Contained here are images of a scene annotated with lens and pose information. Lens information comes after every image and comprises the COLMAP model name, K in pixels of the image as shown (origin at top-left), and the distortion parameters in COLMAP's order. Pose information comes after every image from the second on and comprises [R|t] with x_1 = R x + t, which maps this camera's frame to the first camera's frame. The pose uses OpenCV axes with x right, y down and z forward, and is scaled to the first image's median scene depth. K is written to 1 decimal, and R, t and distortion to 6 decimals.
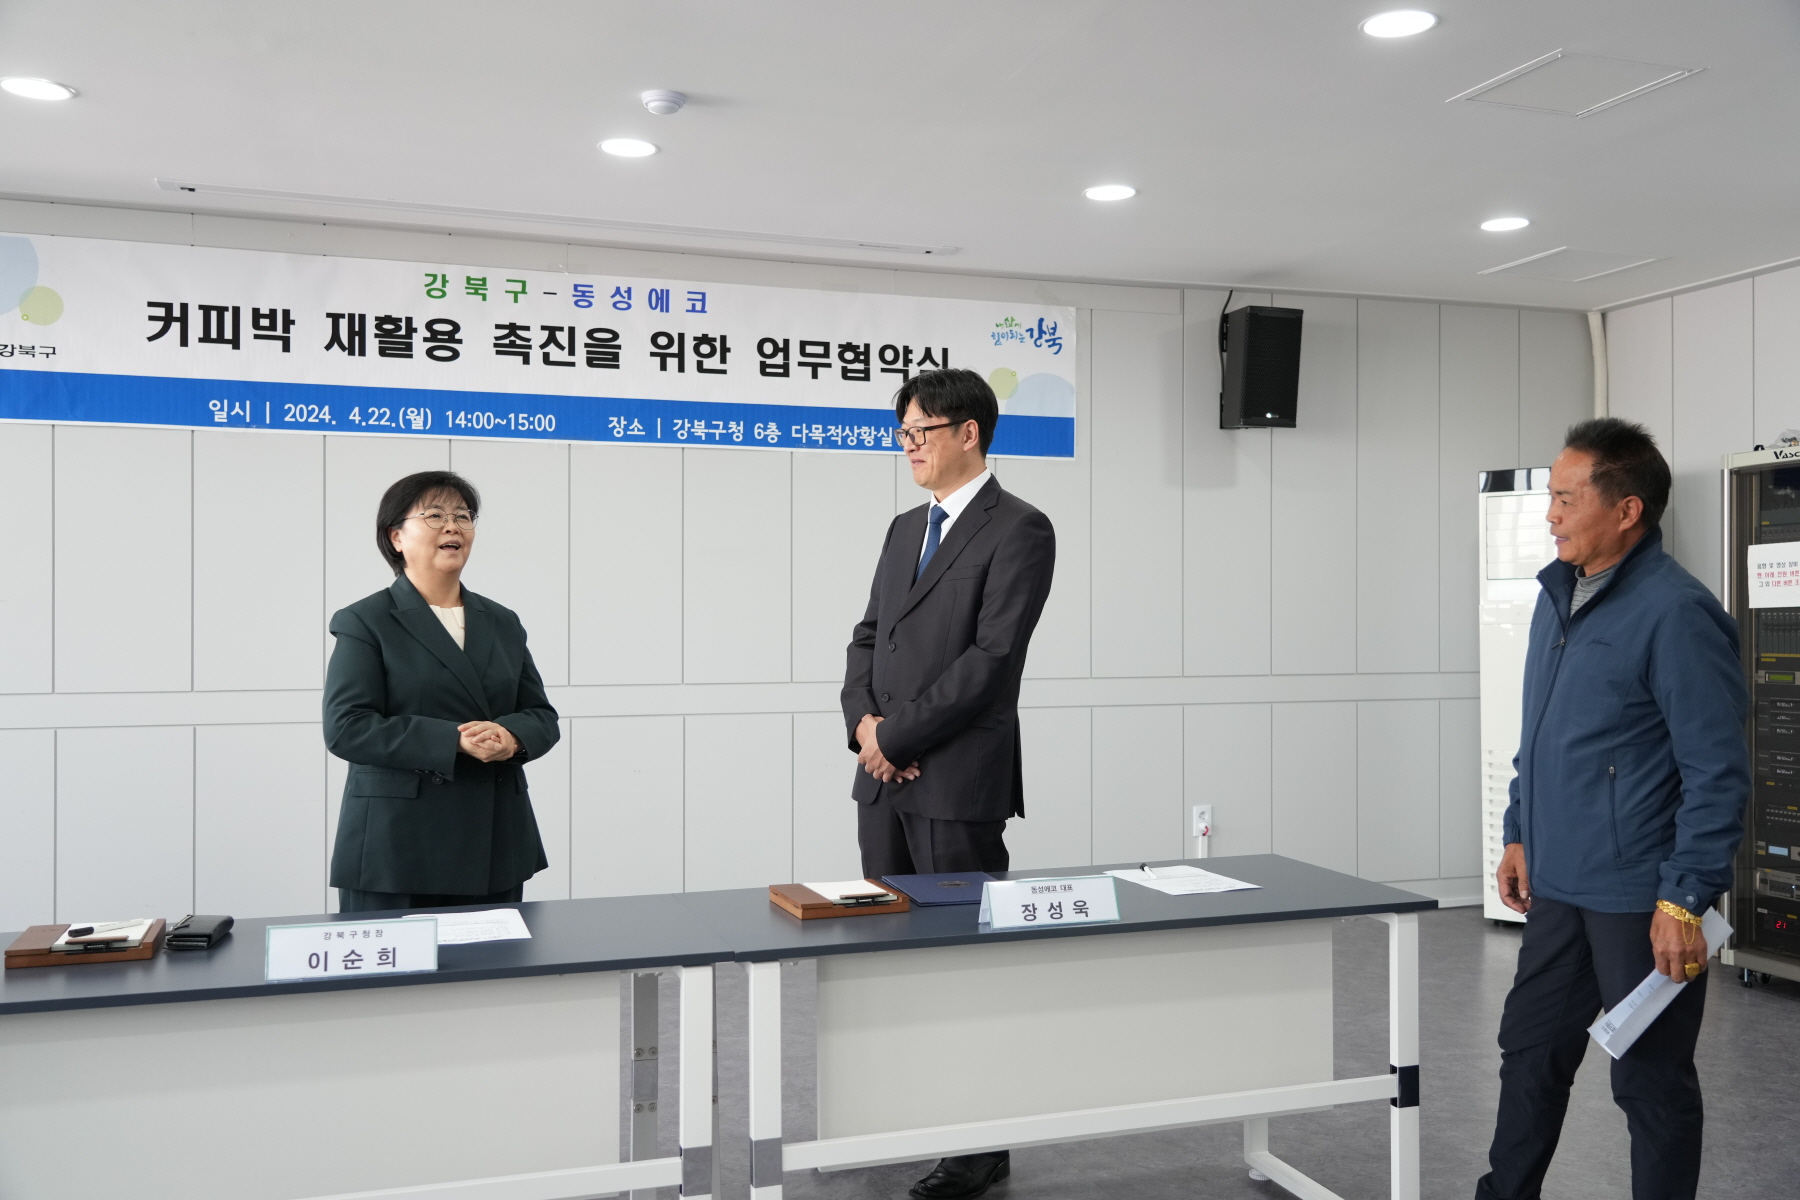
lens RADIAL K [[1567.9, 0, 902.7], [0, 1567.9, 607.6], [0, 0, 1]] dist [0.020657, -0.002494]
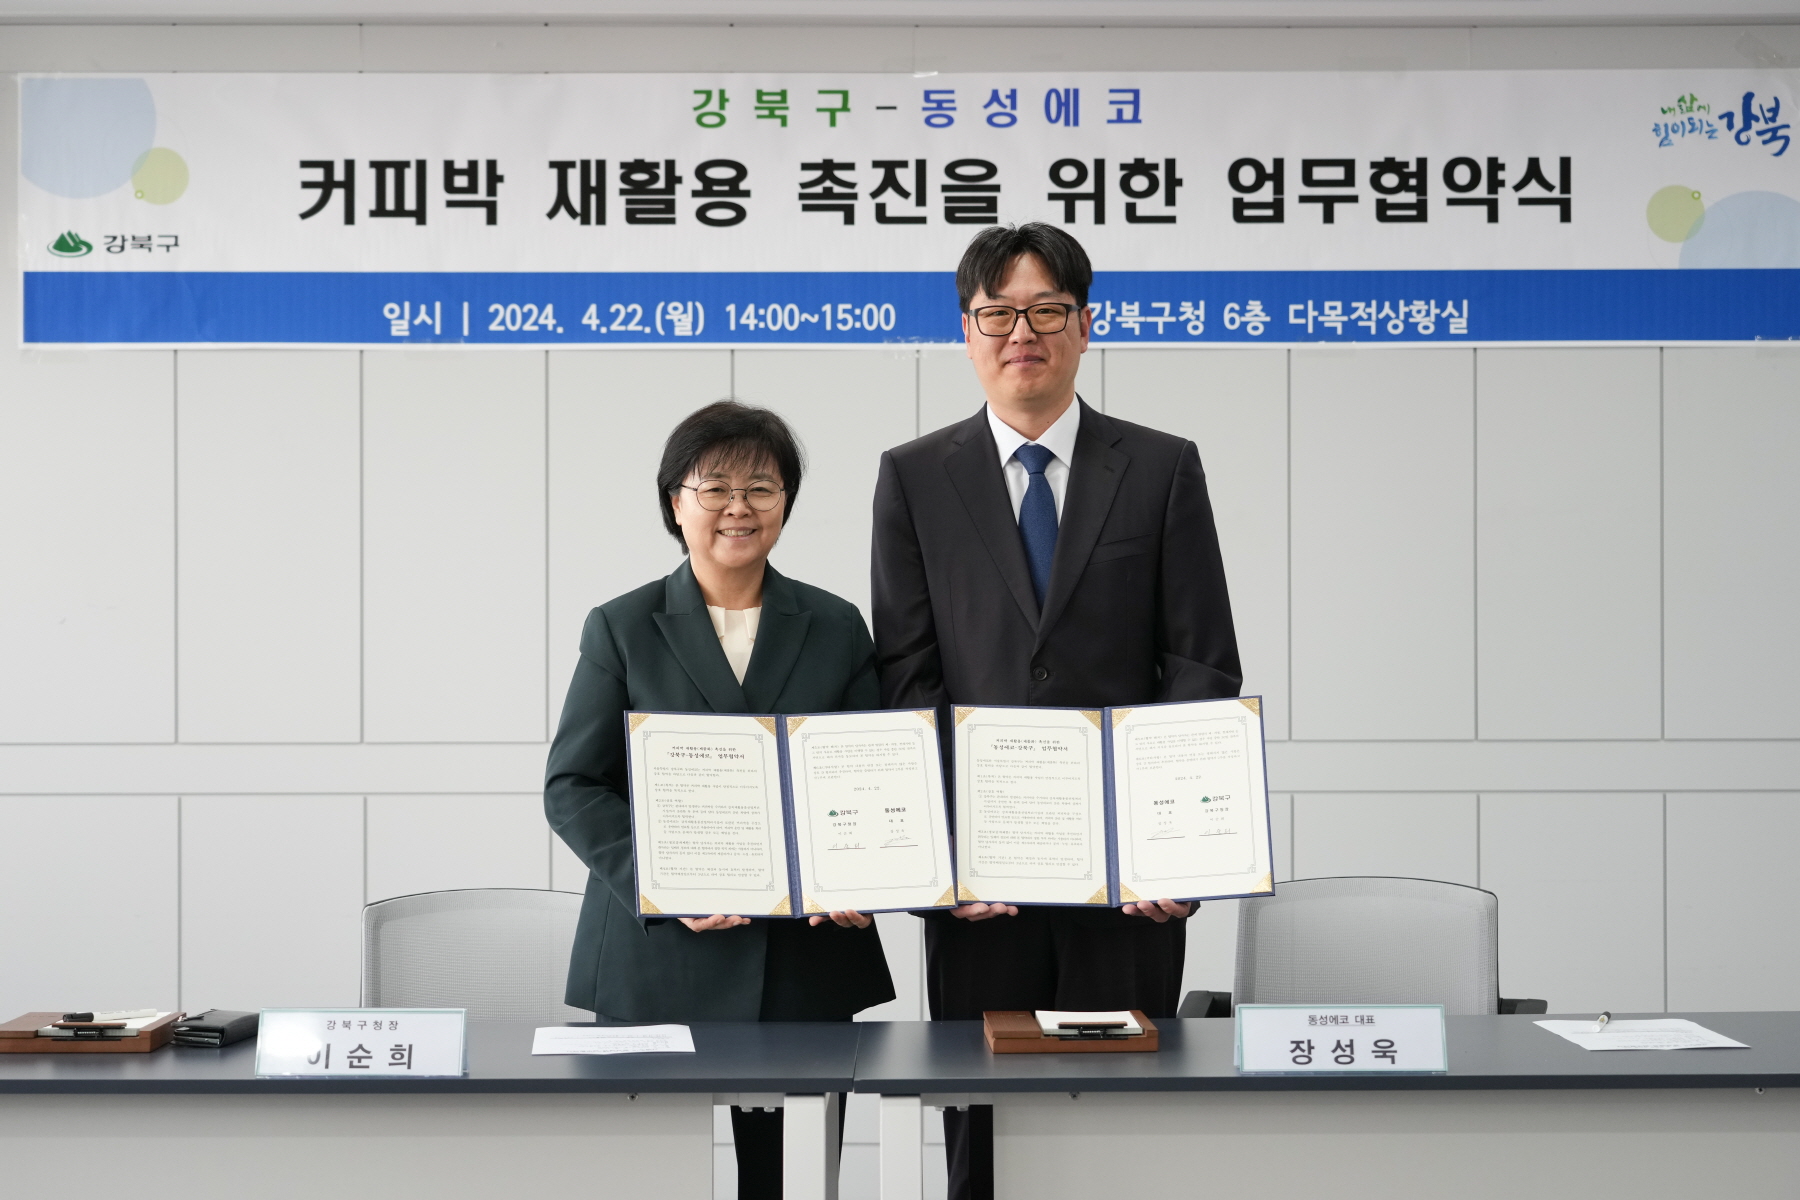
lens RADIAL K [[3151.9, 0, 913.4], [0, 3151.9, 613.8], [0, 0, 1]] dist [0.027967, 0.000000]
pose [[0.947646, -0.004700, -0.319288, 0.185640], [0.003287, 0.999982, -0.004964, 0.005906], [0.319305, 0.003655, 0.947645, -0.178751]]
